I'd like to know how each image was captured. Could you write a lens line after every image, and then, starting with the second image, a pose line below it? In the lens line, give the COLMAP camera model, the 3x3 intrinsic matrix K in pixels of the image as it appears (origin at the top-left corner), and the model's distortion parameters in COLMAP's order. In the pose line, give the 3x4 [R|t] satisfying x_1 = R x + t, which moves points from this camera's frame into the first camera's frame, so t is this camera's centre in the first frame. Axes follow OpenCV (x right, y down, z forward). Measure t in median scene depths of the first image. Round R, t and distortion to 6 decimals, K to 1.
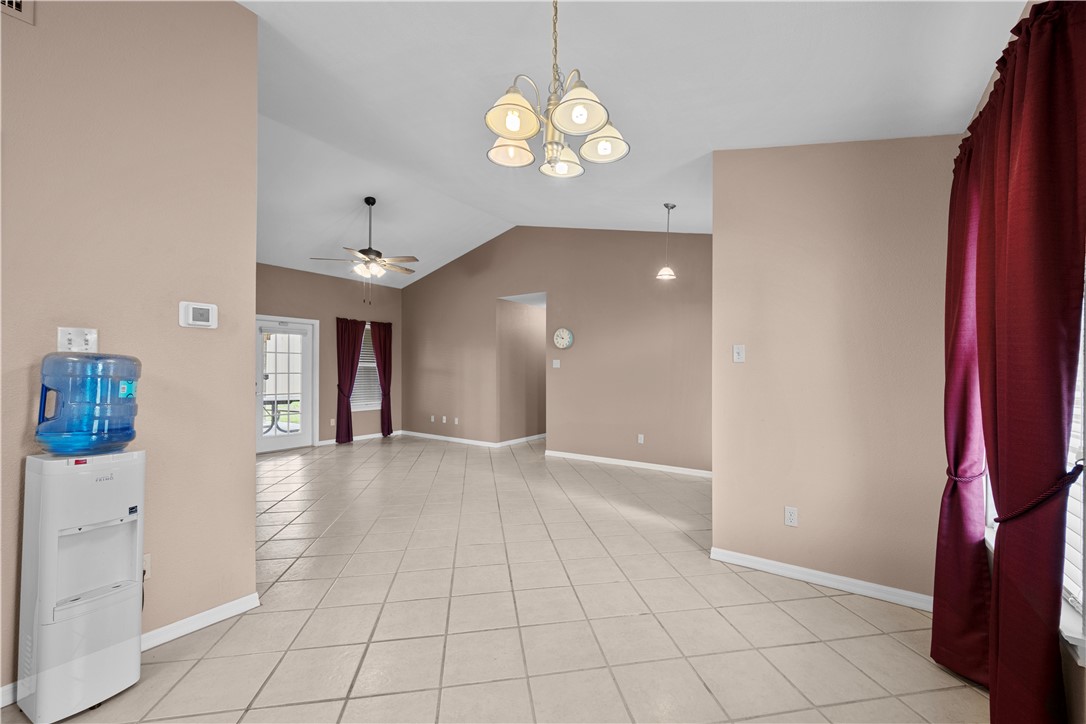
lens RADIAL K [[428.2, 0, 549.2], [0, 428.2, 371.6], [0, 0, 1]] dist [-0.001404, 0.000767]
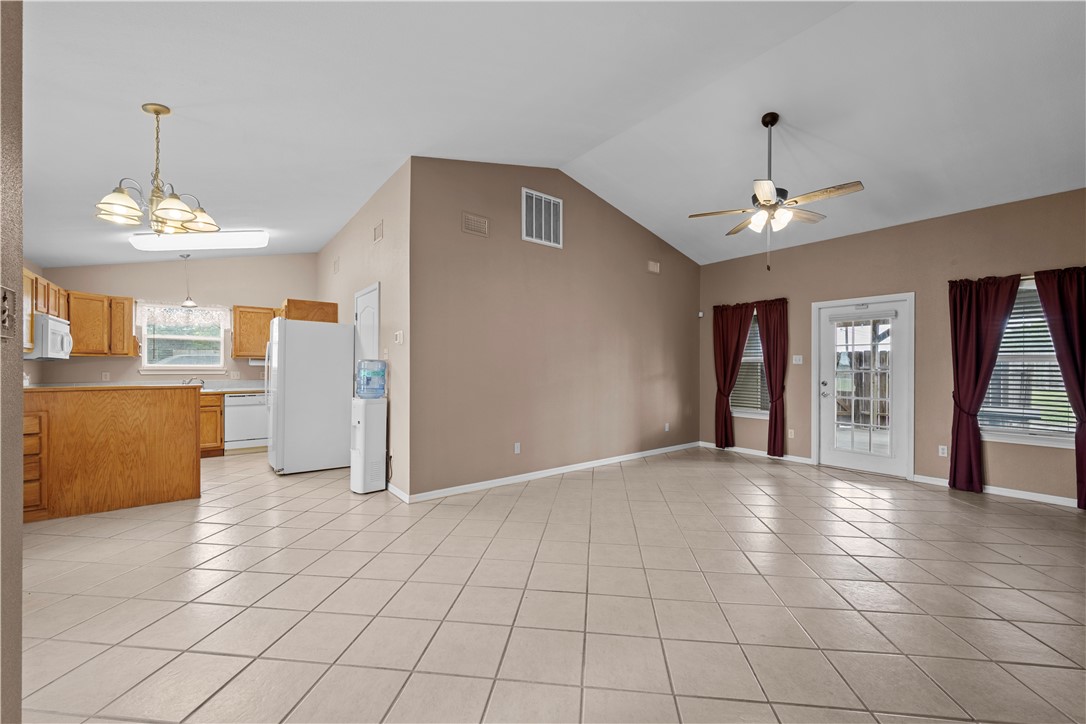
lens RADIAL K [[428.2, 0, 546.4], [0, 428.2, 366.6], [0, 0, 1]] dist [-0.001404, 0.000767]
pose [[-0.274957, 0.000559, -0.961456, 0.281764], [-0.005814, 0.999981, 0.002244, -0.003105], [0.961439, 0.006207, -0.274948, 0.694210]]
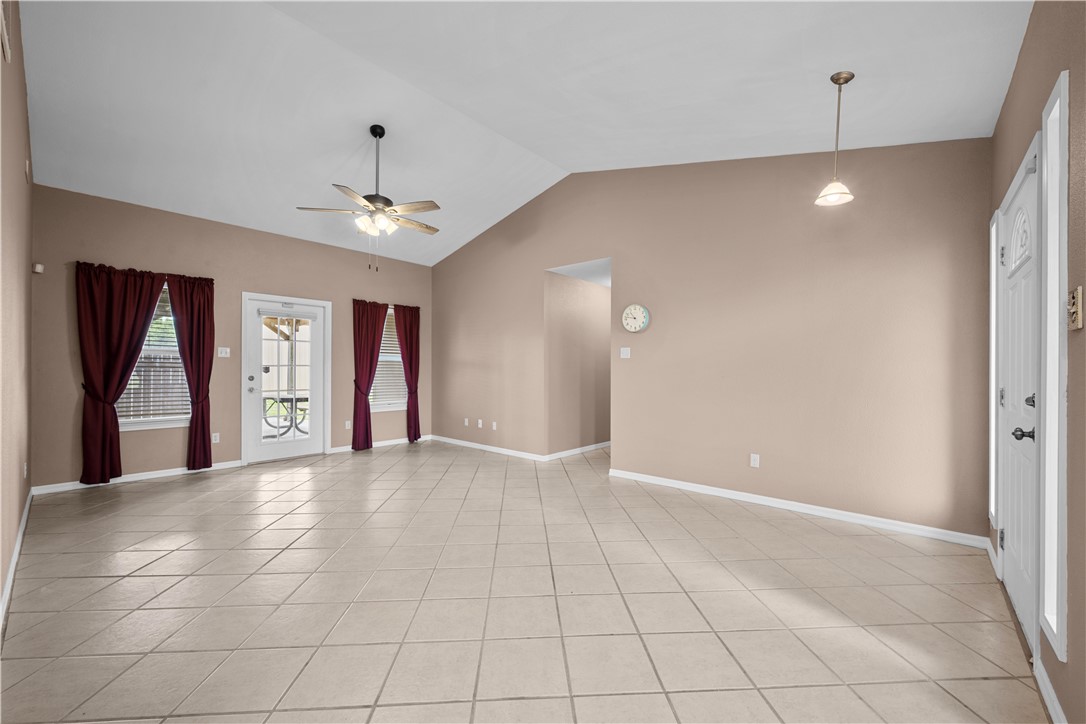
lens RADIAL K [[428.2, 0, 552.9], [0, 428.2, 371.2], [0, 0, 1]] dist [-0.001404, 0.000767]
pose [[0.995796, 0.004718, -0.091482, -0.037806], [-0.004579, 0.999988, 0.001737, 0.011675], [0.091489, -0.001311, 0.995805, 0.233905]]
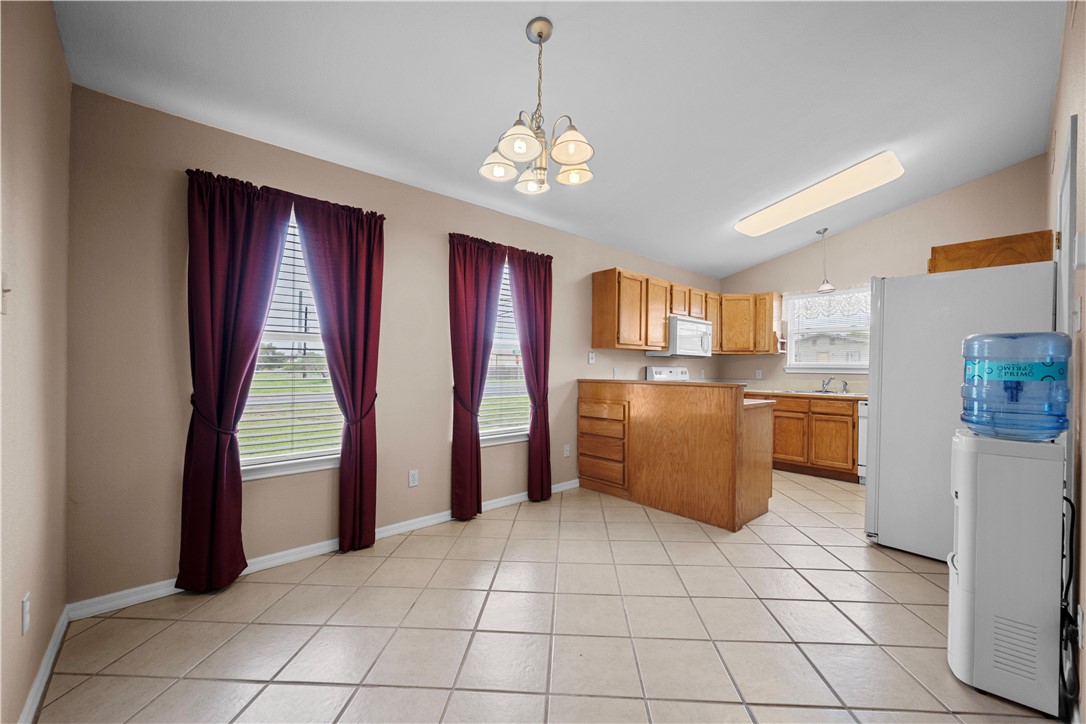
lens RADIAL K [[428.2, 0, 549.3], [0, 428.2, 367.7], [0, 0, 1]] dist [-0.001404, 0.000767]
pose [[-0.977712, -0.006659, 0.209847, -0.070178], [-0.005626, 0.999969, 0.005521, 0.008532], [-0.209877, 0.004217, -0.977719, 0.547302]]
